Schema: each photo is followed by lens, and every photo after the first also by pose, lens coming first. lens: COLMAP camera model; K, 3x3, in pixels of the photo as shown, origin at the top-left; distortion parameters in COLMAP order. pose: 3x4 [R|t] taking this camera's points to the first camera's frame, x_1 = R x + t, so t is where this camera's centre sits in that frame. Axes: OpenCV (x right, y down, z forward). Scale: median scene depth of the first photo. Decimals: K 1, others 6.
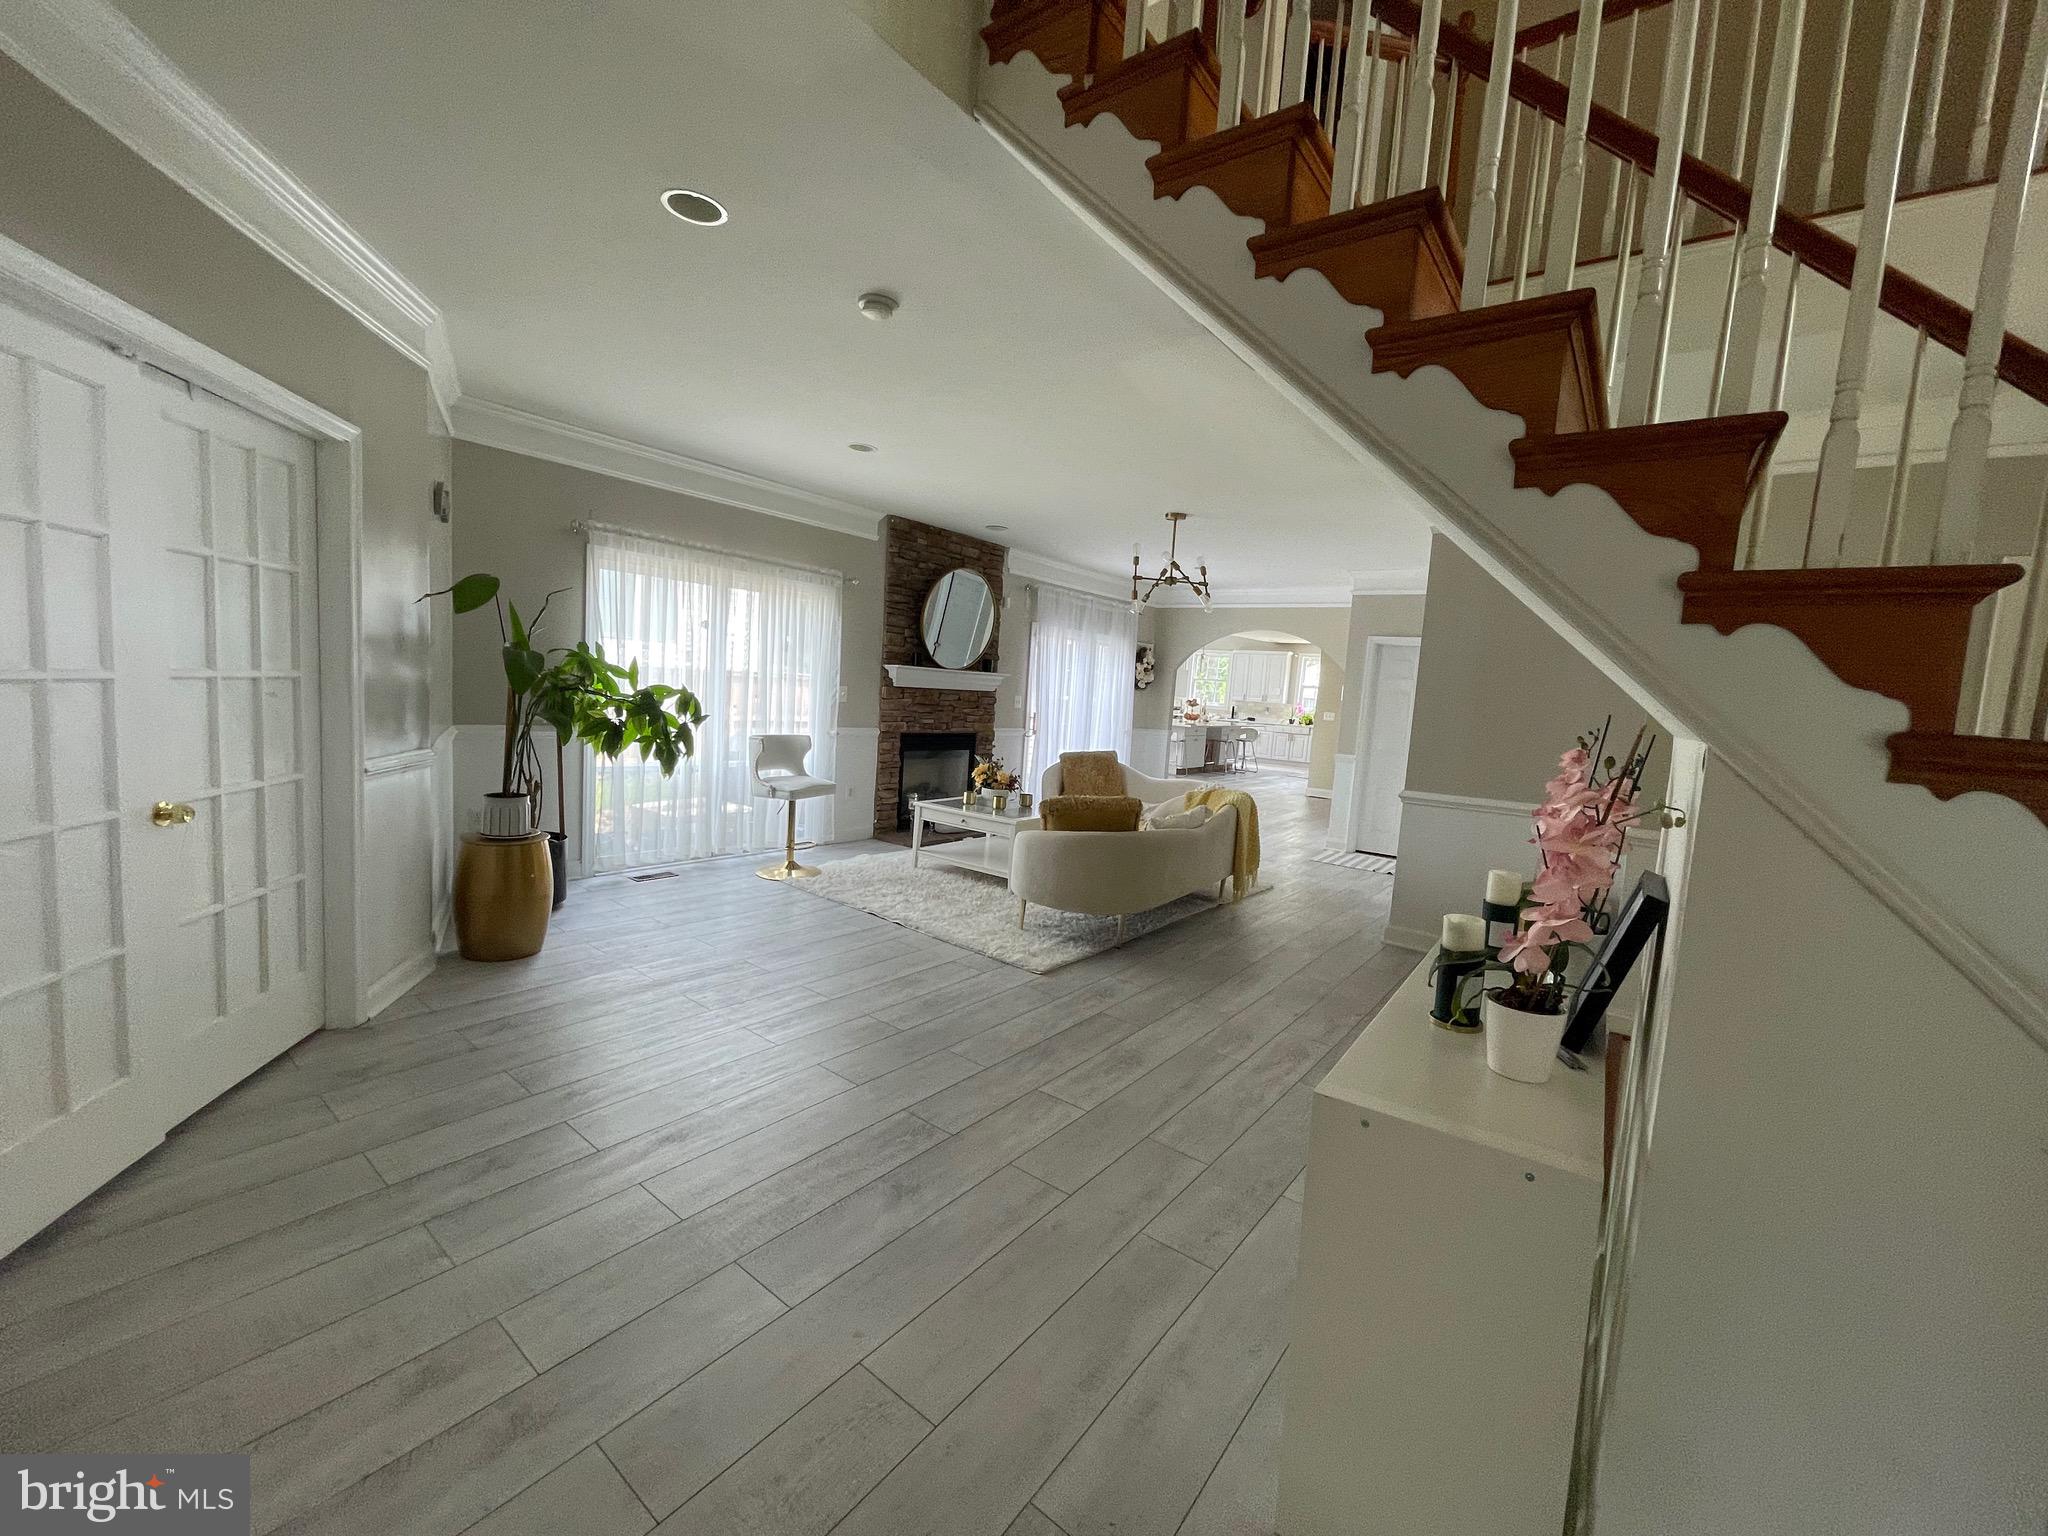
lens RADIAL K [[825.5, 0, 1018.7], [0, 825.5, 762.4], [0, 0, 1]] dist [-0.002238, -0.000475]
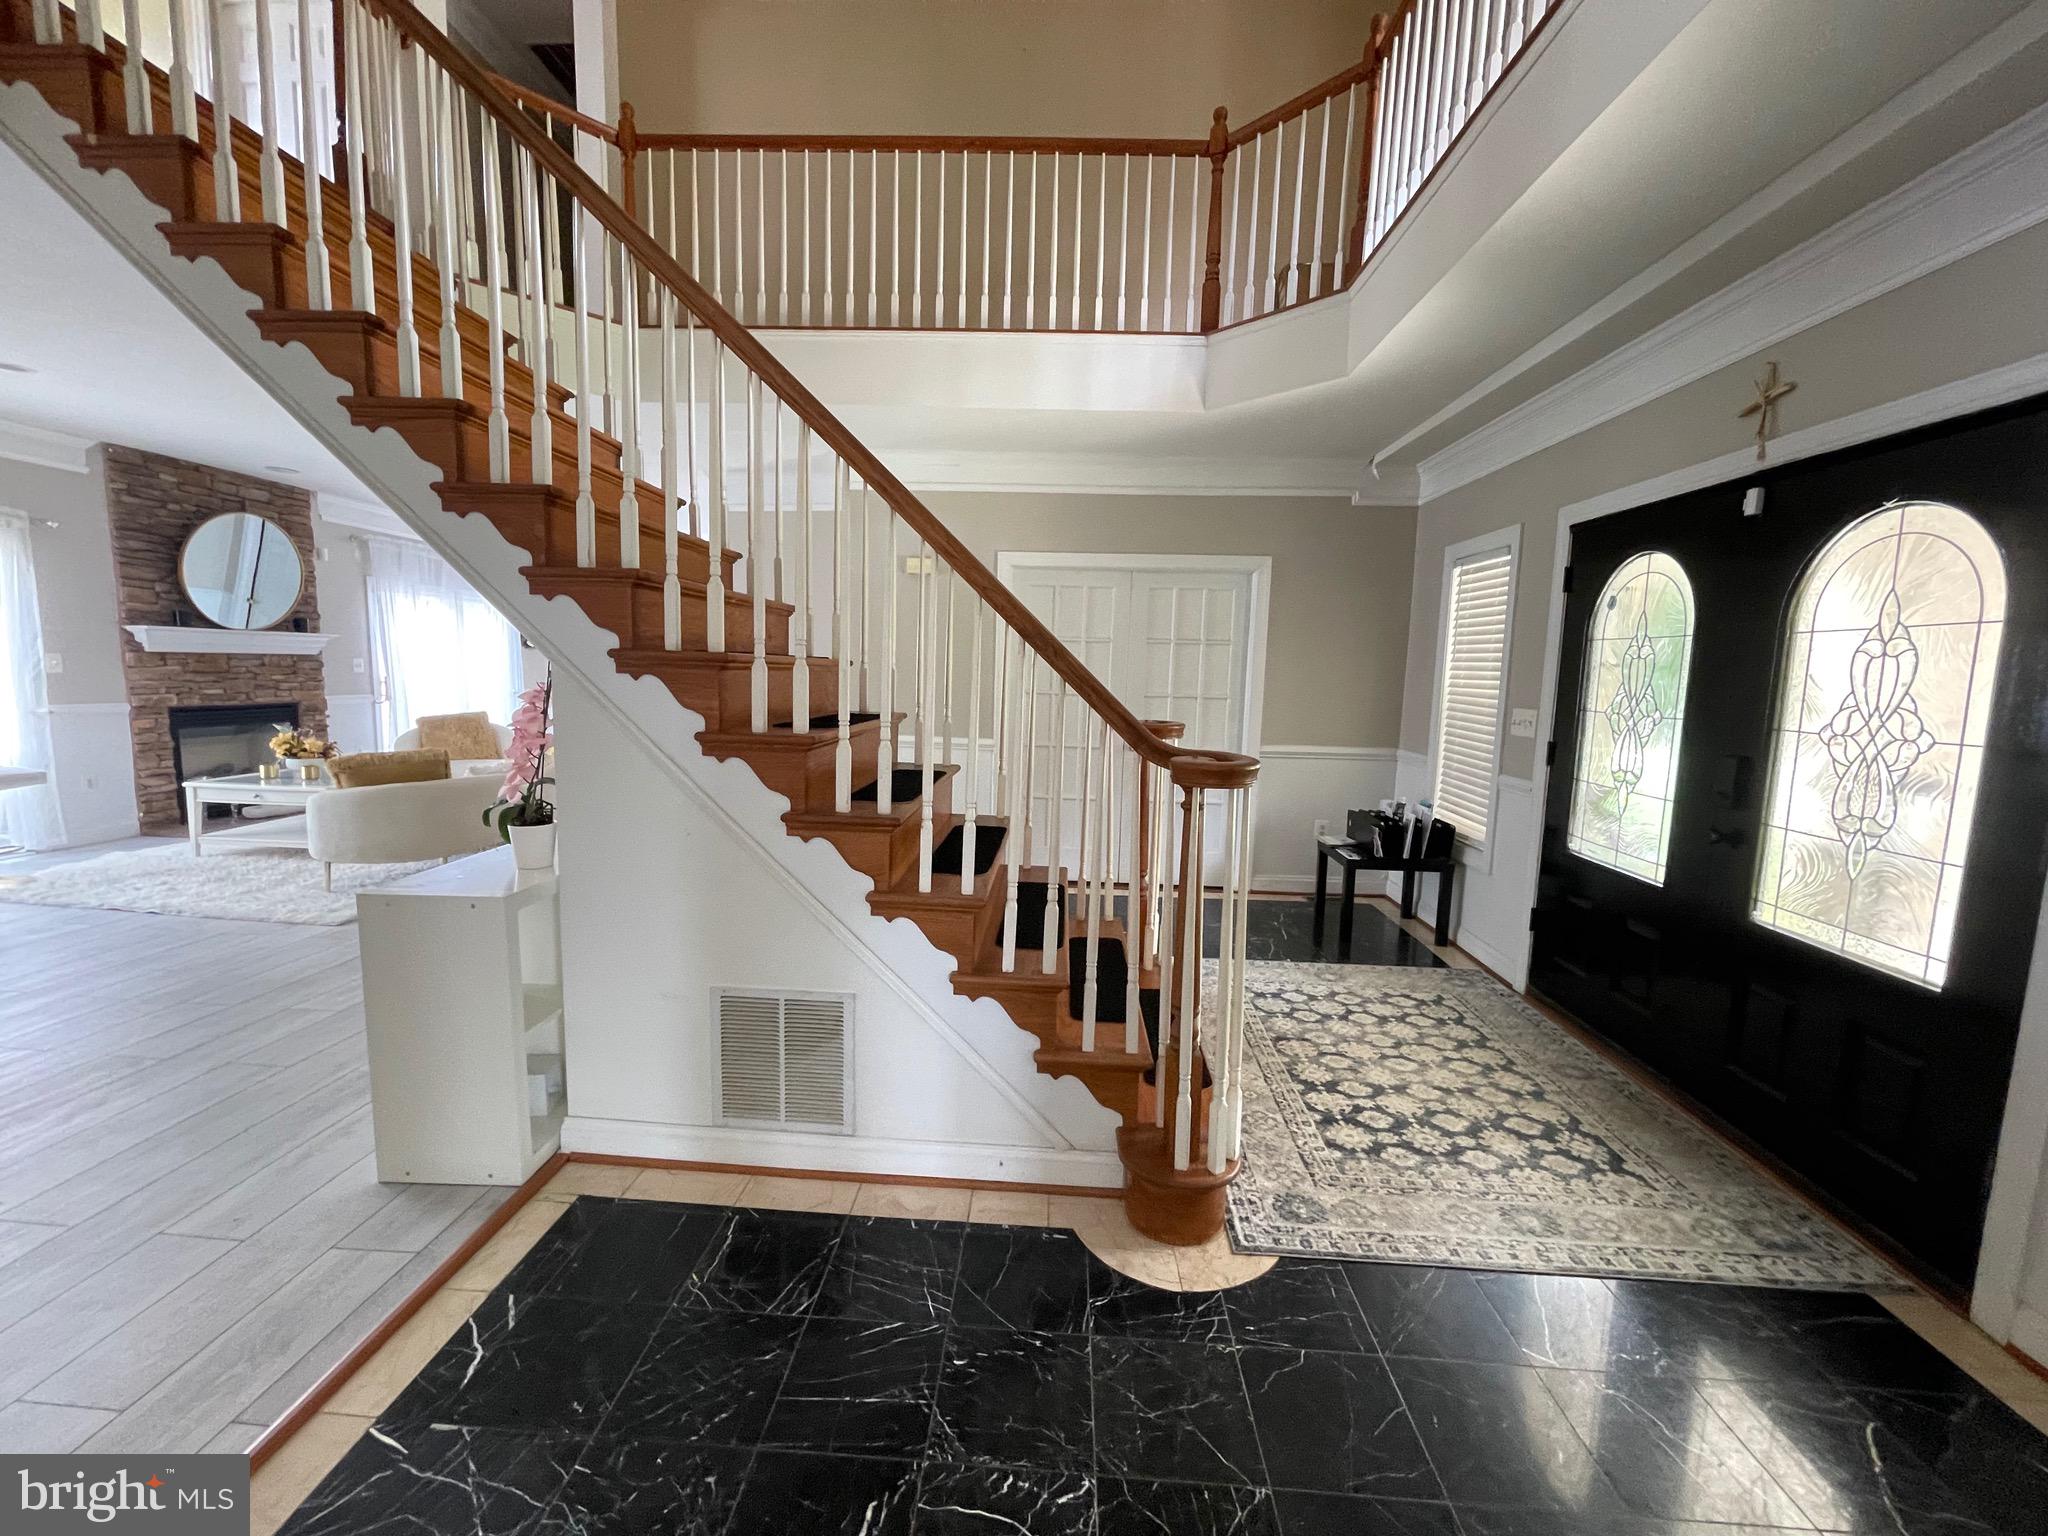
lens RADIAL K [[825.5, 0, 1018.7], [0, 825.5, 762.4], [0, 0, 1]] dist [-0.002238, -0.000475]
pose [[0.825713, -0.106097, 0.554023, 0.104562], [0.077664, 0.994182, 0.074638, 0.025615], [-0.558719, -0.018602, 0.829149, -0.186792]]
